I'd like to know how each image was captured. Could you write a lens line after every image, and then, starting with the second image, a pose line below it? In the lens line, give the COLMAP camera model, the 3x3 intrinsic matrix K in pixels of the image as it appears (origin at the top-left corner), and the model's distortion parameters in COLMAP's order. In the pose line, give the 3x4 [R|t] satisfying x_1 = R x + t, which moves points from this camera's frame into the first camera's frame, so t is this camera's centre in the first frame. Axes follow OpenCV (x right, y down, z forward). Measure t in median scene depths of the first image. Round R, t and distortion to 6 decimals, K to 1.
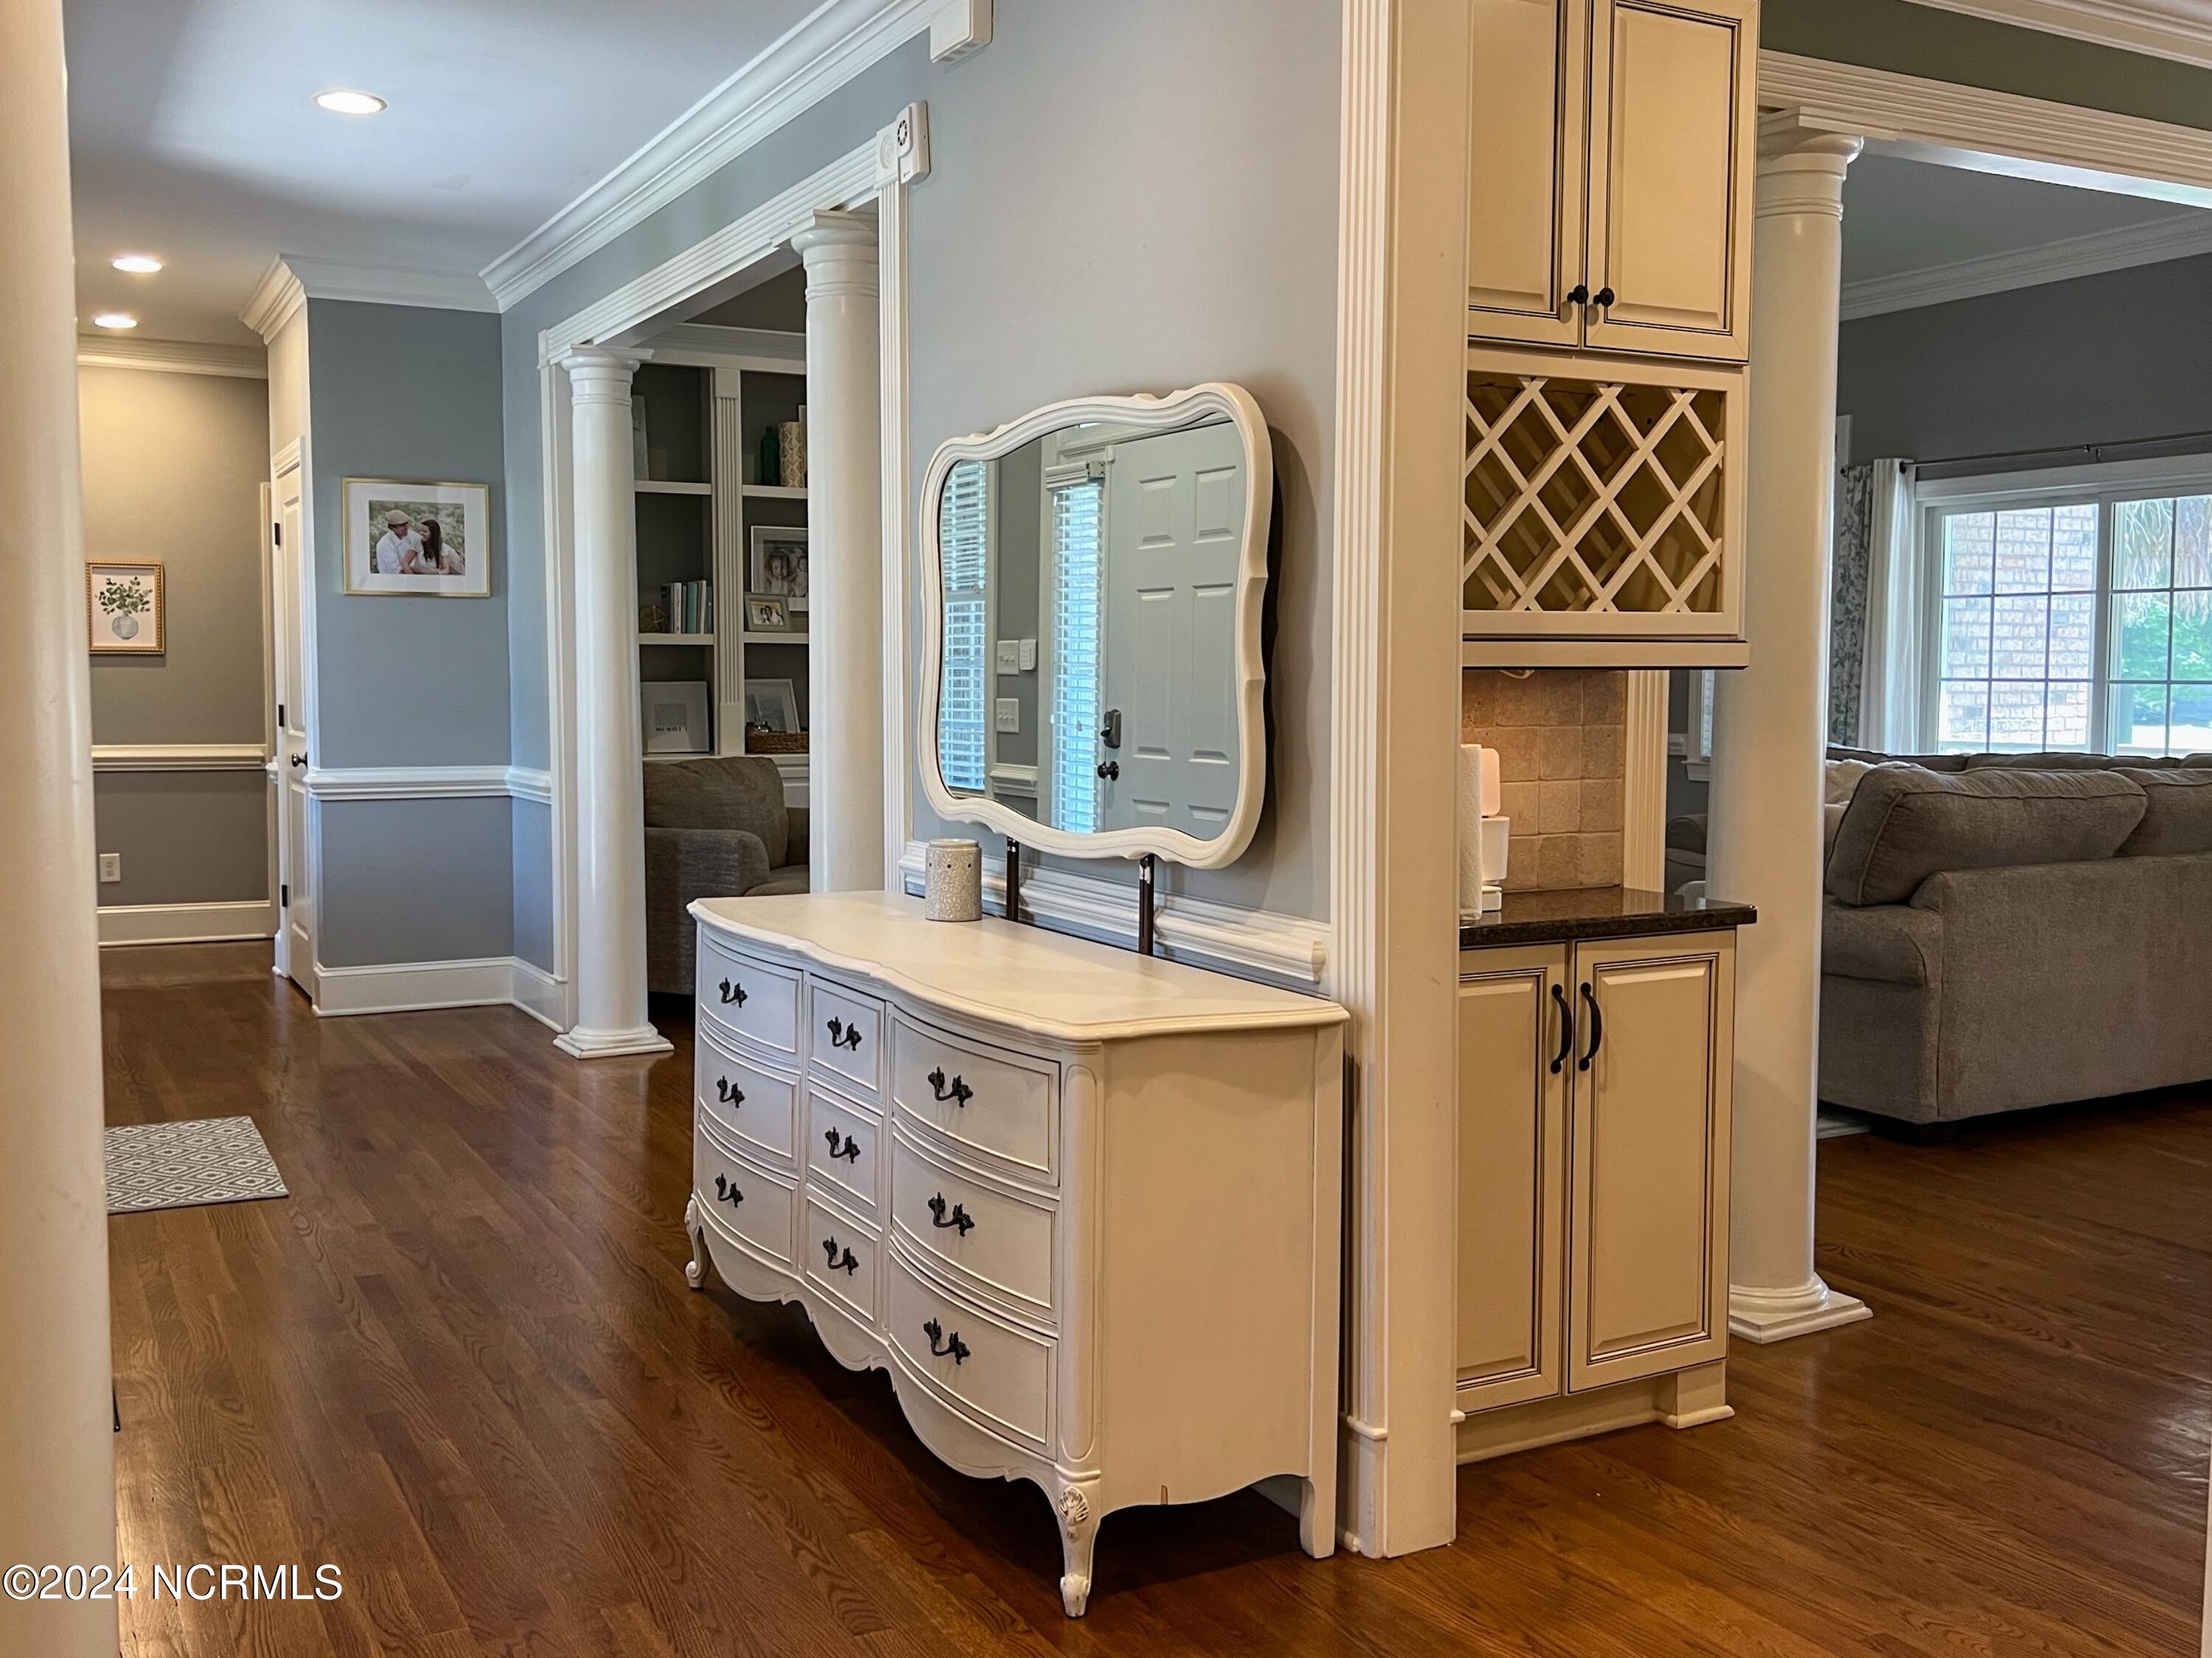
lens RADIAL K [[1901.6, 0, 959.5], [0, 1901.6, 779.6], [0, 0, 1]] dist [0.044079, -0.025898]
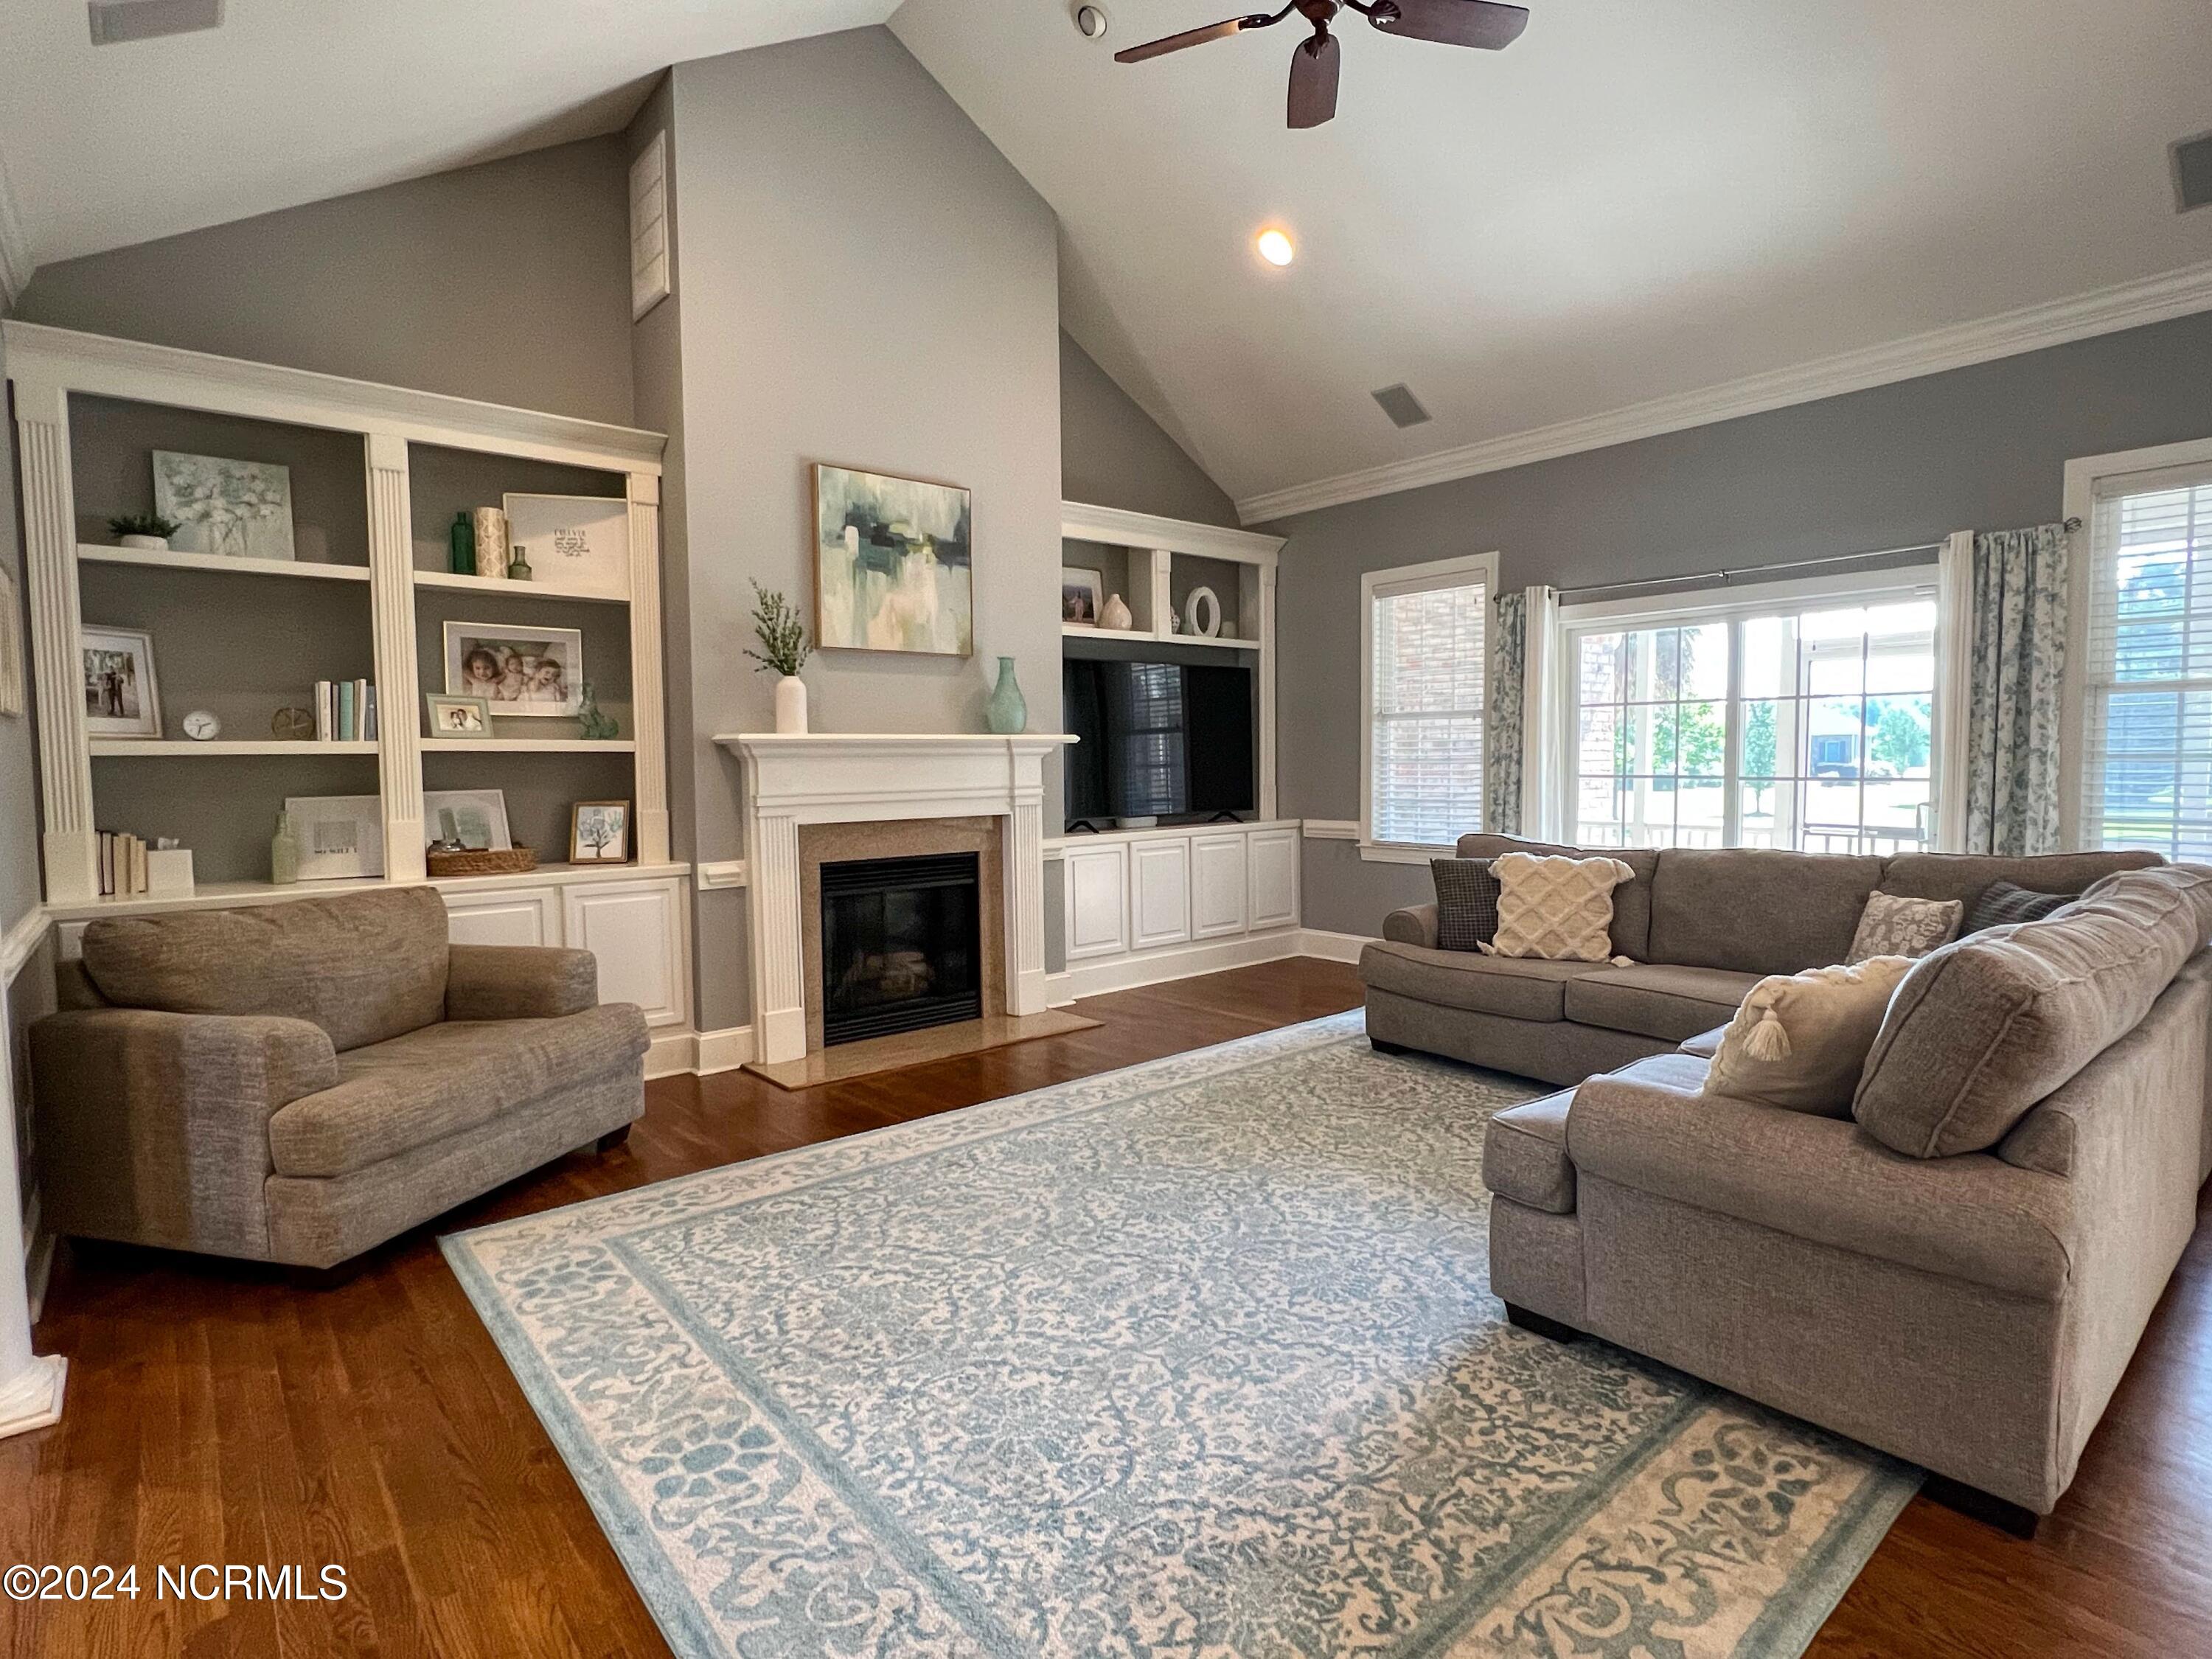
lens RADIAL K [[1122.2, 0, 1110.6], [0, 1122.2, 820.1], [0, 0, 1]] dist [-0.001480, 0.002469]
pose [[0.970730, -0.021546, 0.239204, 0.071121], [0.022709, 0.999740, -0.002106, -0.031793], [-0.239097, 0.007476, 0.970967, 0.423674]]
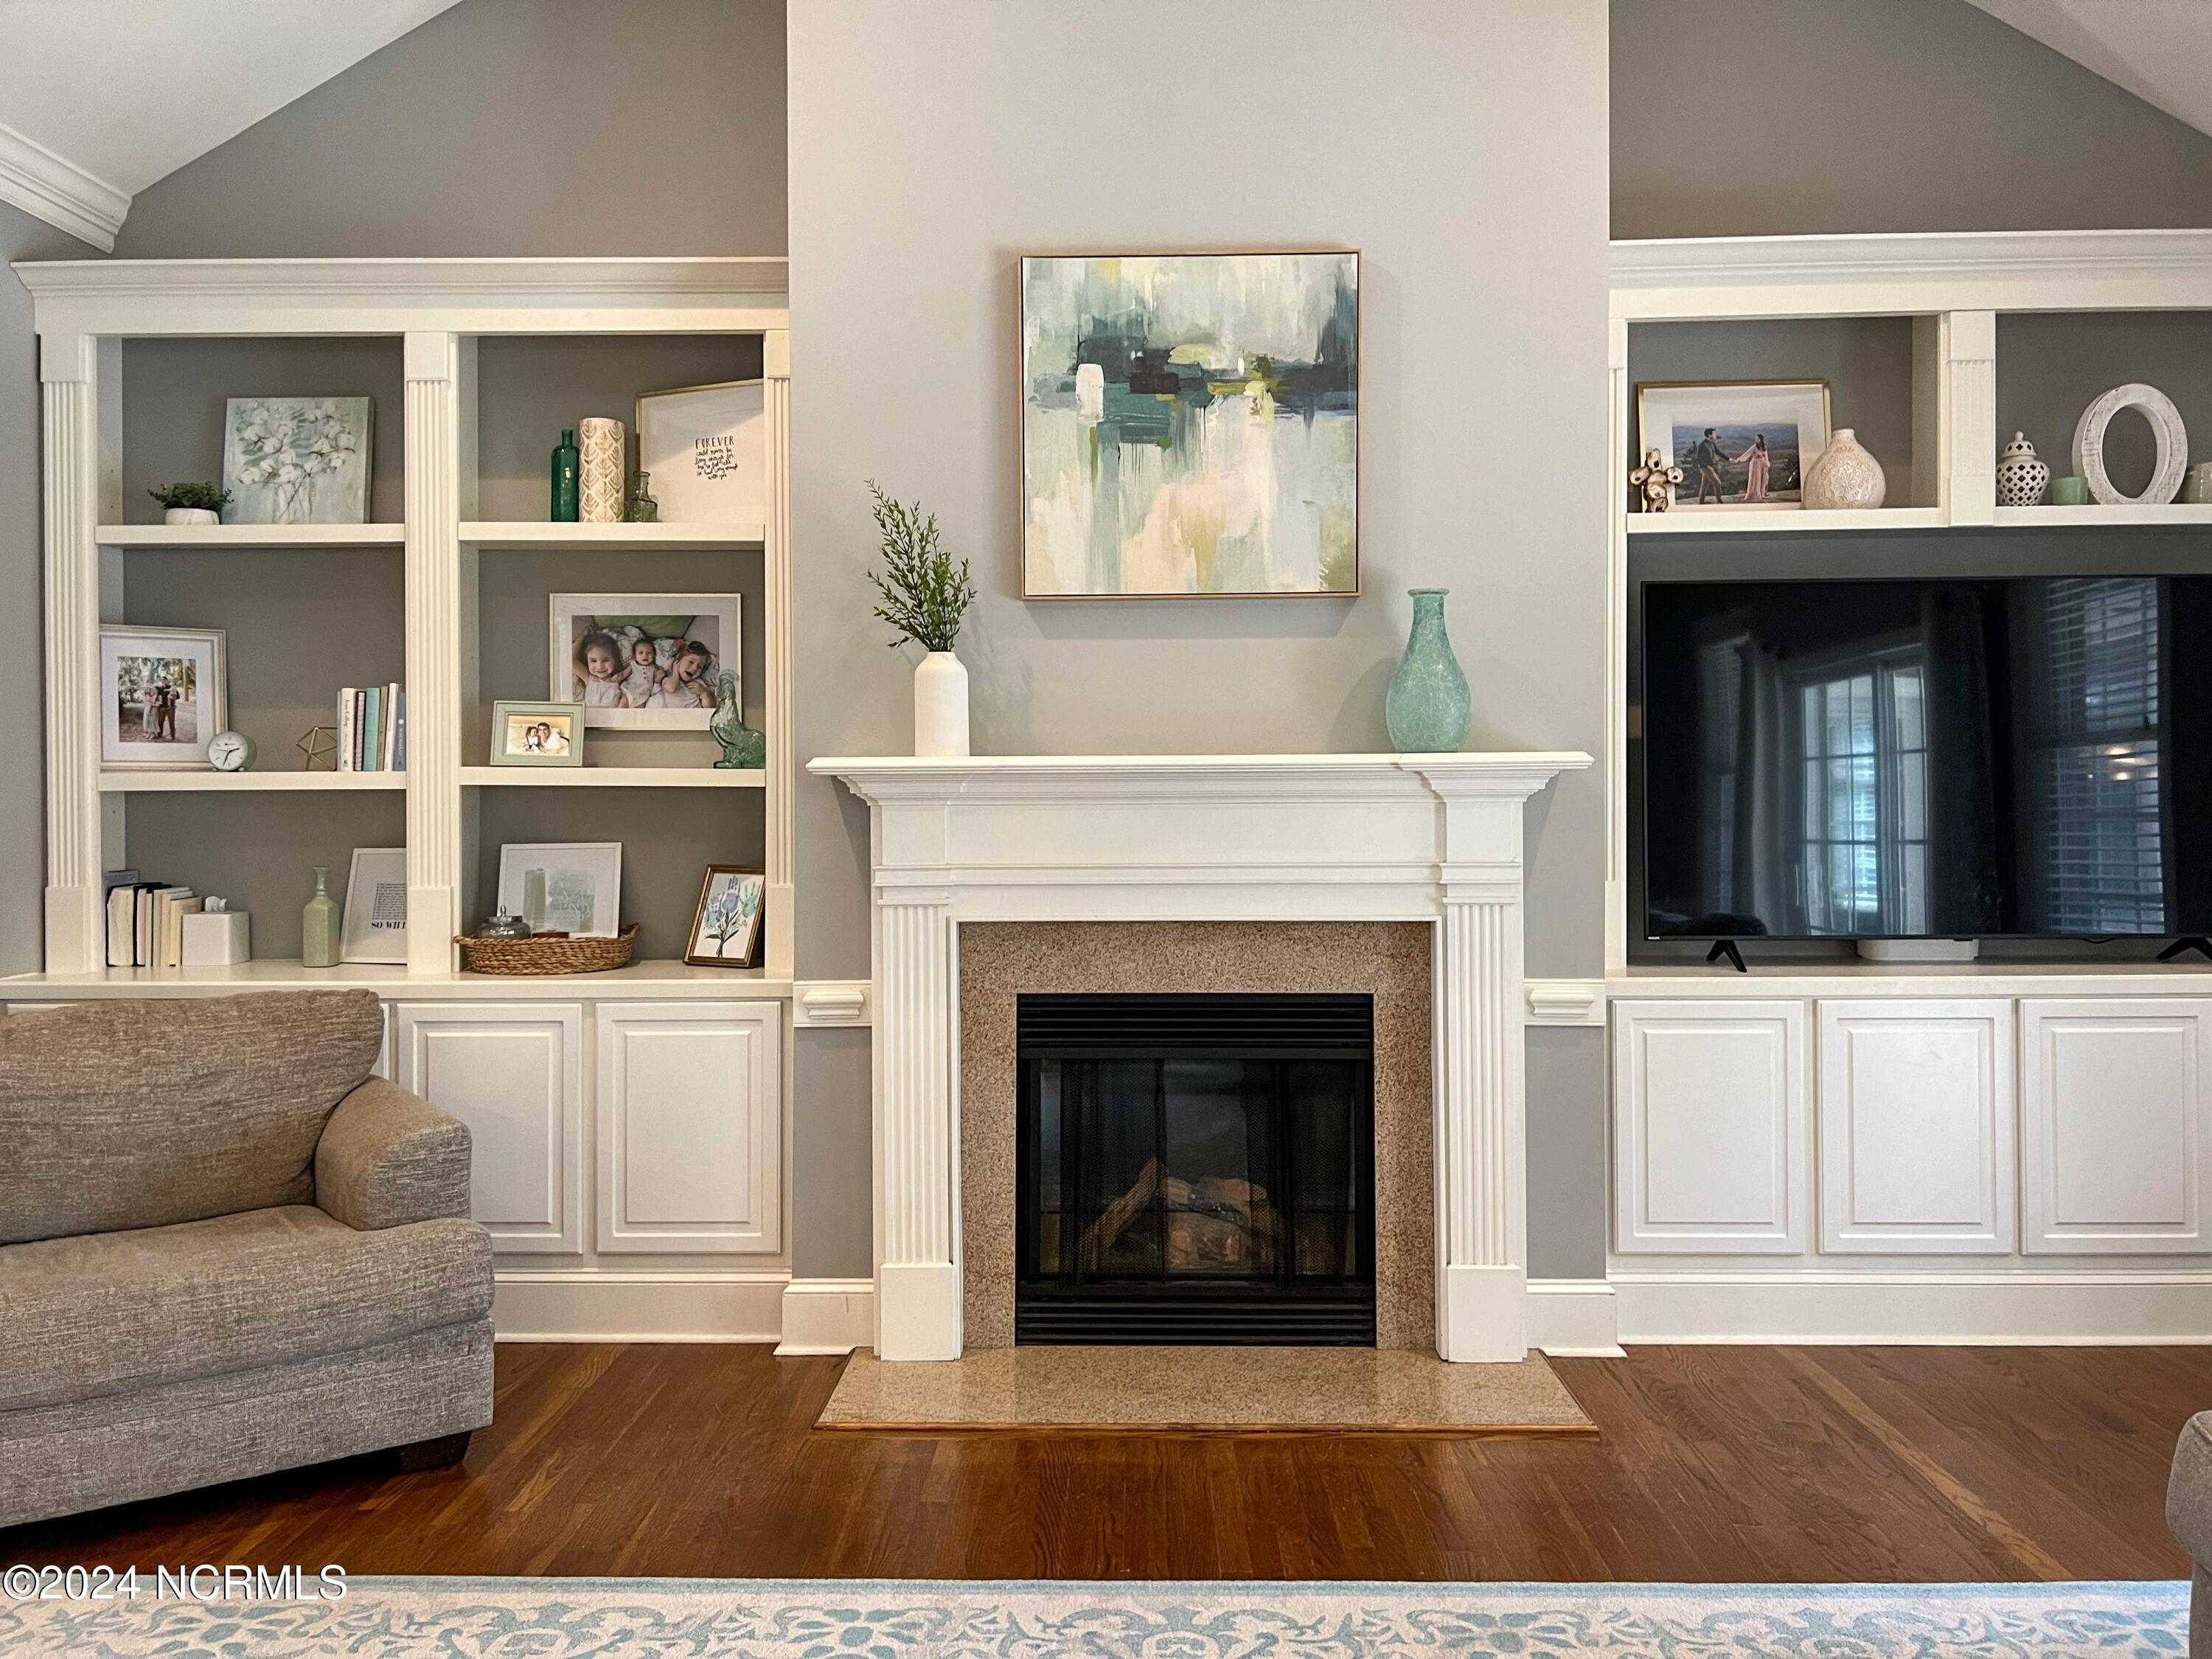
lens RADIAL K [[1653.7, 0, 1113.6], [0, 1653.7, 798.7], [0, 0, 1]] dist [0.061212, -0.074411]
pose [[0.886166, 0.002669, -0.463361, 0.311874], [-0.025025, 0.998800, -0.042108, -0.051012], [0.462692, 0.048910, 0.885169, 0.634863]]
